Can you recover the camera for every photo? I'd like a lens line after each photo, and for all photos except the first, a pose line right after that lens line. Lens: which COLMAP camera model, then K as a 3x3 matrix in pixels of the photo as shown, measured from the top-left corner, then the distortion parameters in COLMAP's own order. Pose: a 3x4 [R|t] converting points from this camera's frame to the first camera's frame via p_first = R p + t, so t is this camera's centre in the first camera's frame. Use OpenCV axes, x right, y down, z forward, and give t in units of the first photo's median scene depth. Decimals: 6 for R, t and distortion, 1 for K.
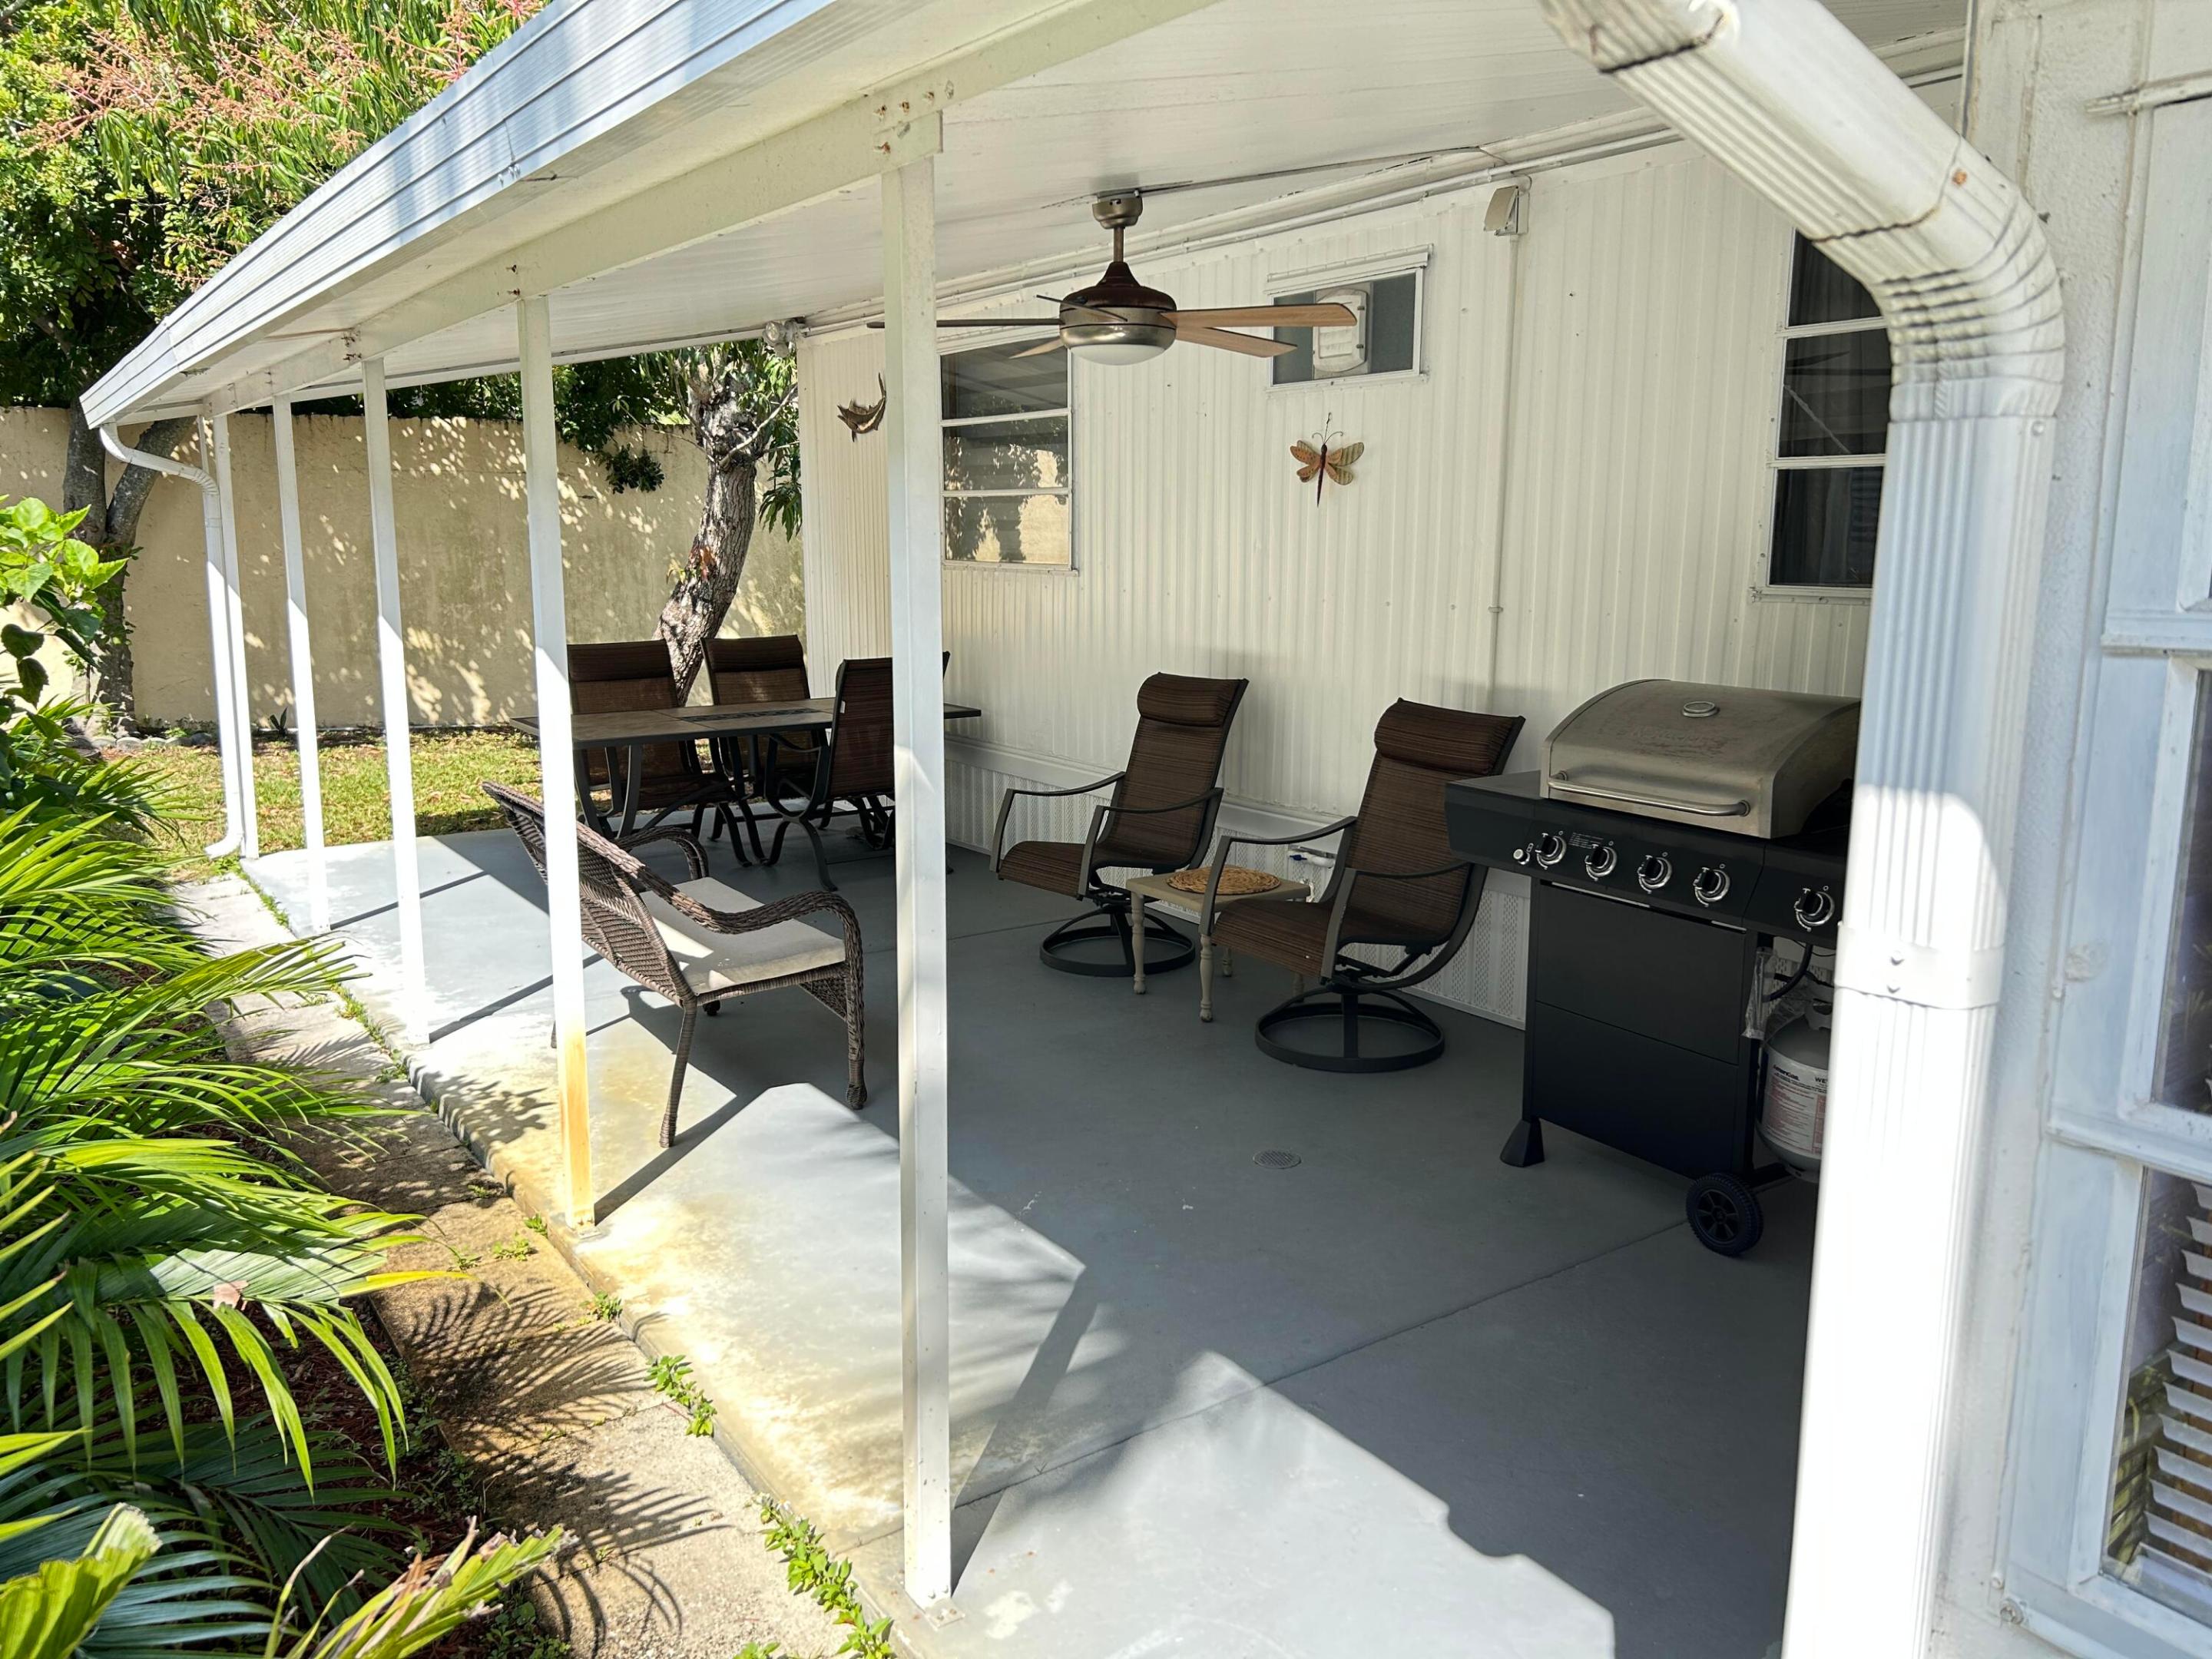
lens RADIAL K [[1657.8, 0, 1122.0], [0, 1657.8, 831.6], [0, 0, 1]] dist [0.065998, -0.092788]
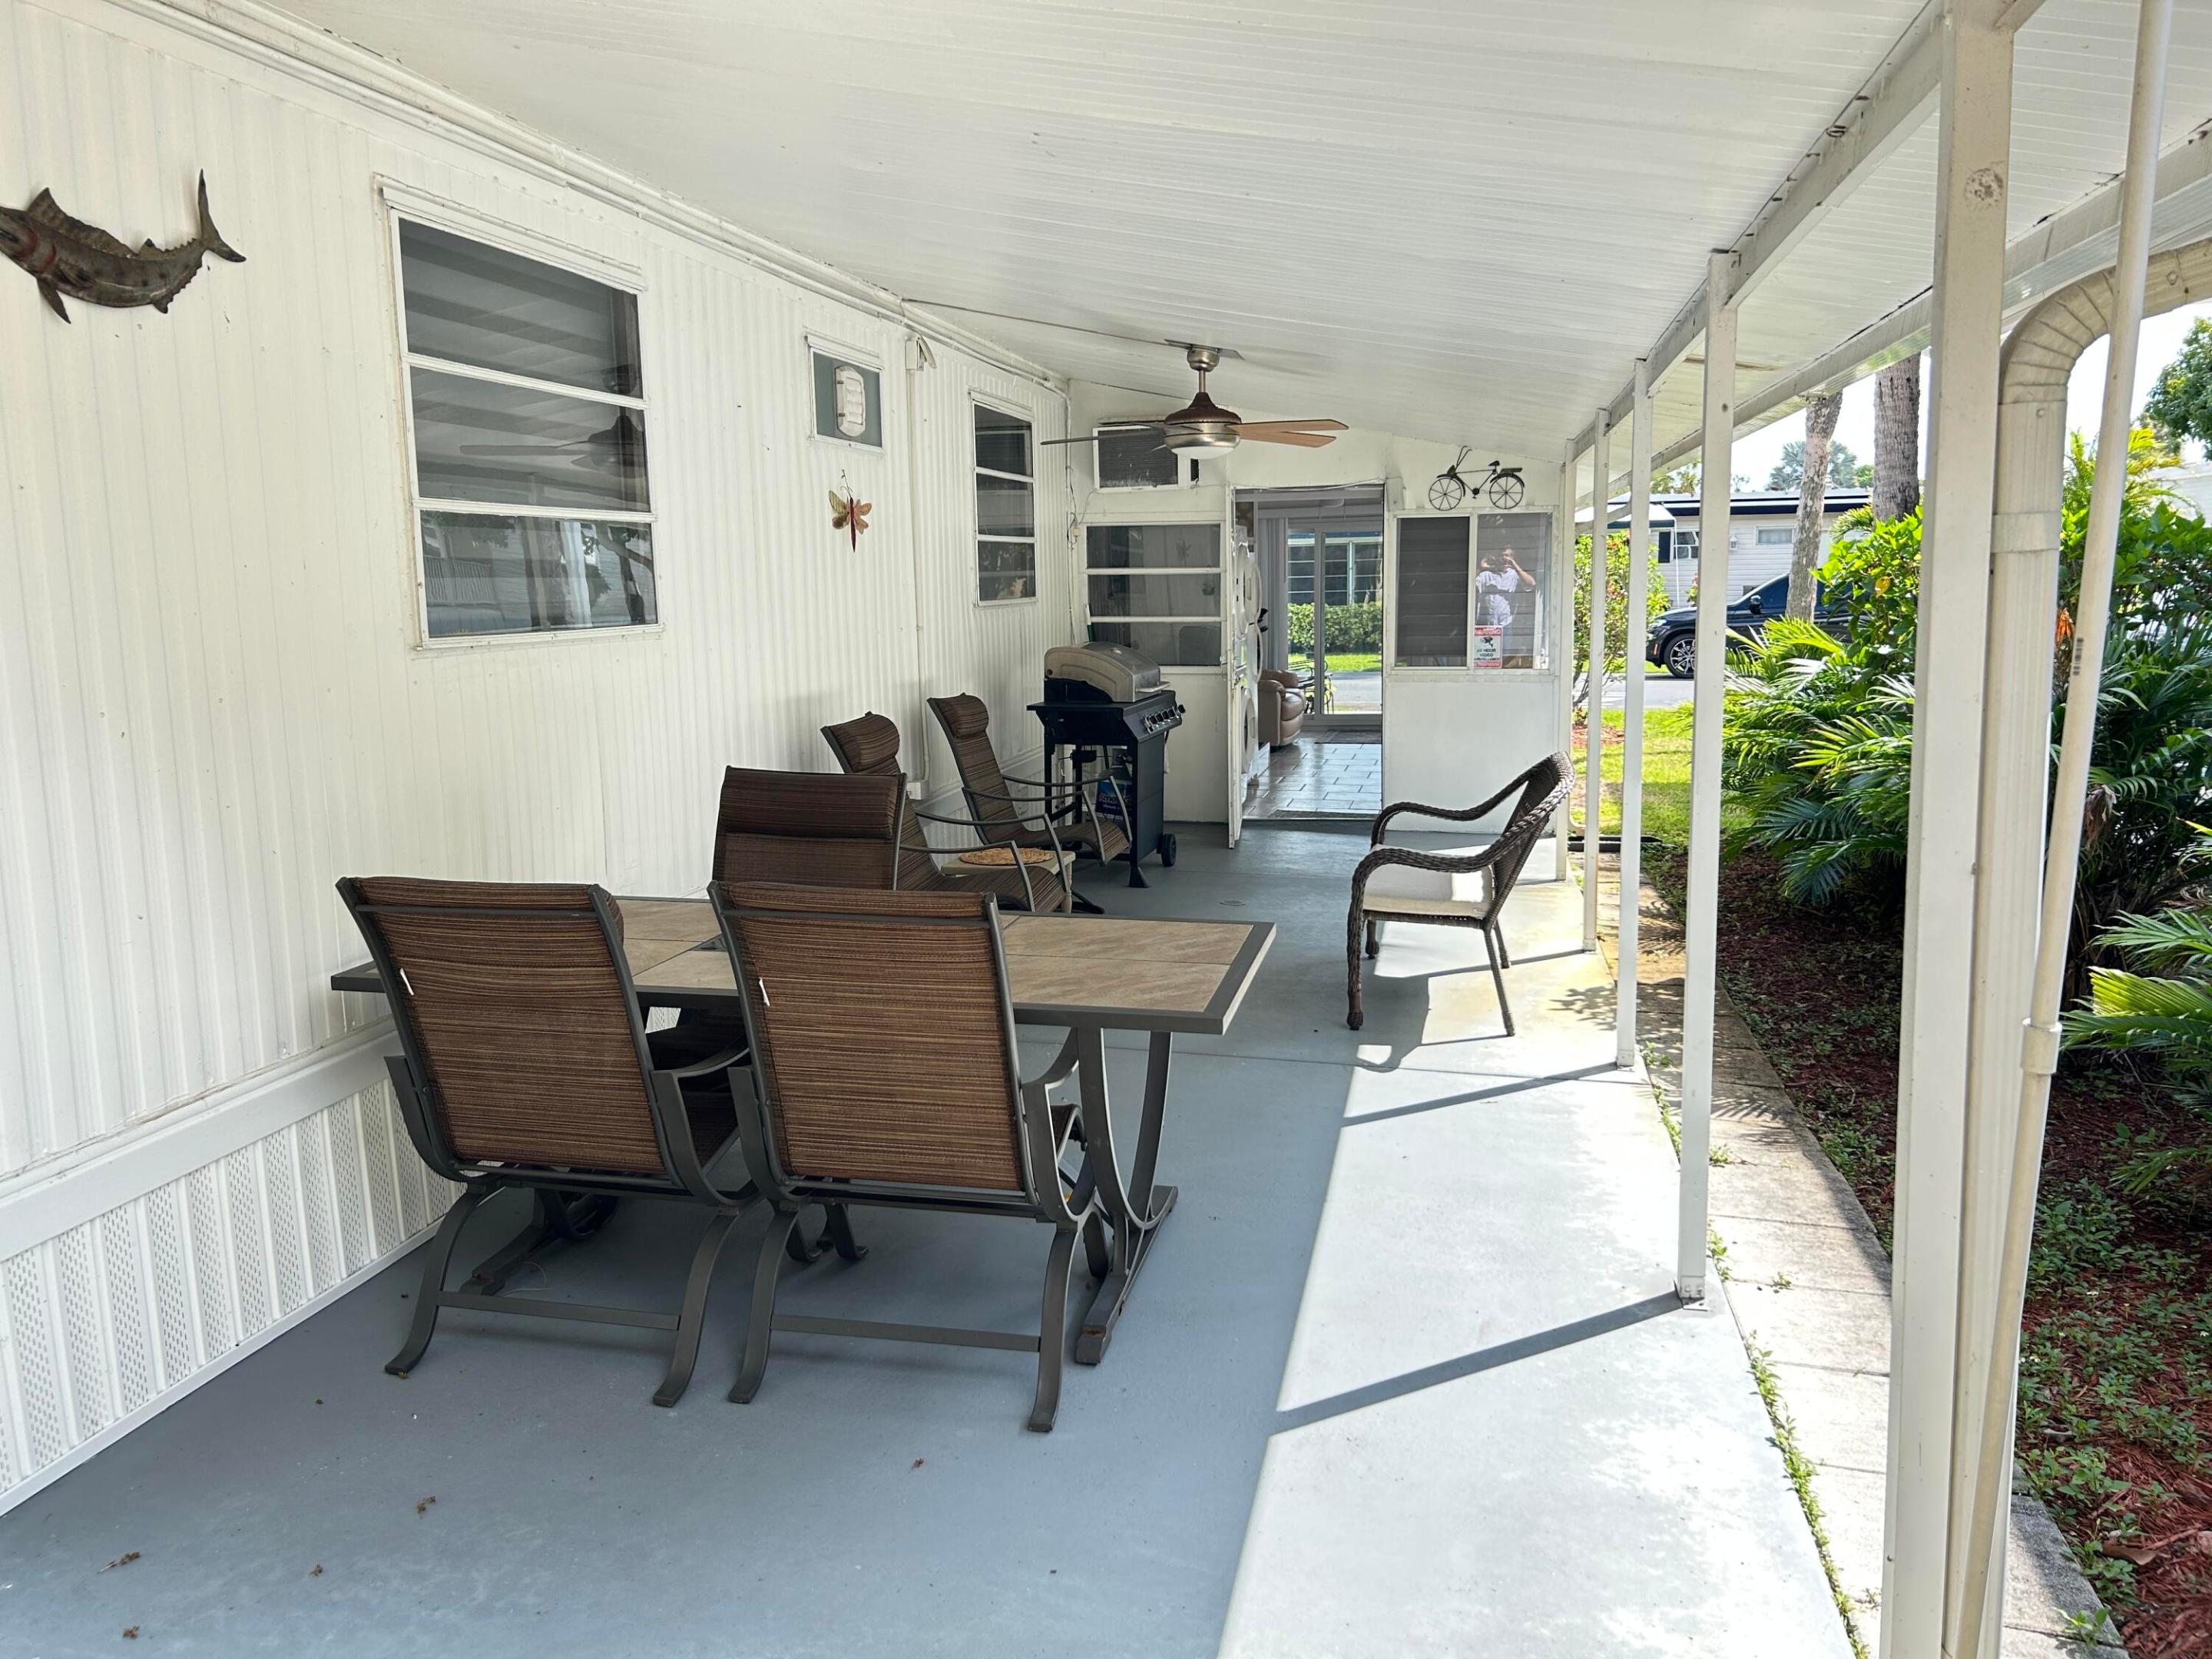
lens RADIAL K [[1657.8, 0, 1122.0], [0, 1657.8, 831.6], [0, 0, 1]] dist [0.065998, -0.092788]
pose [[-0.689028, -0.094687, 0.718523, -0.901583], [0.152766, 0.950177, 0.271710, -0.318089], [-0.708451, 0.296982, -0.640233, 1.779493]]
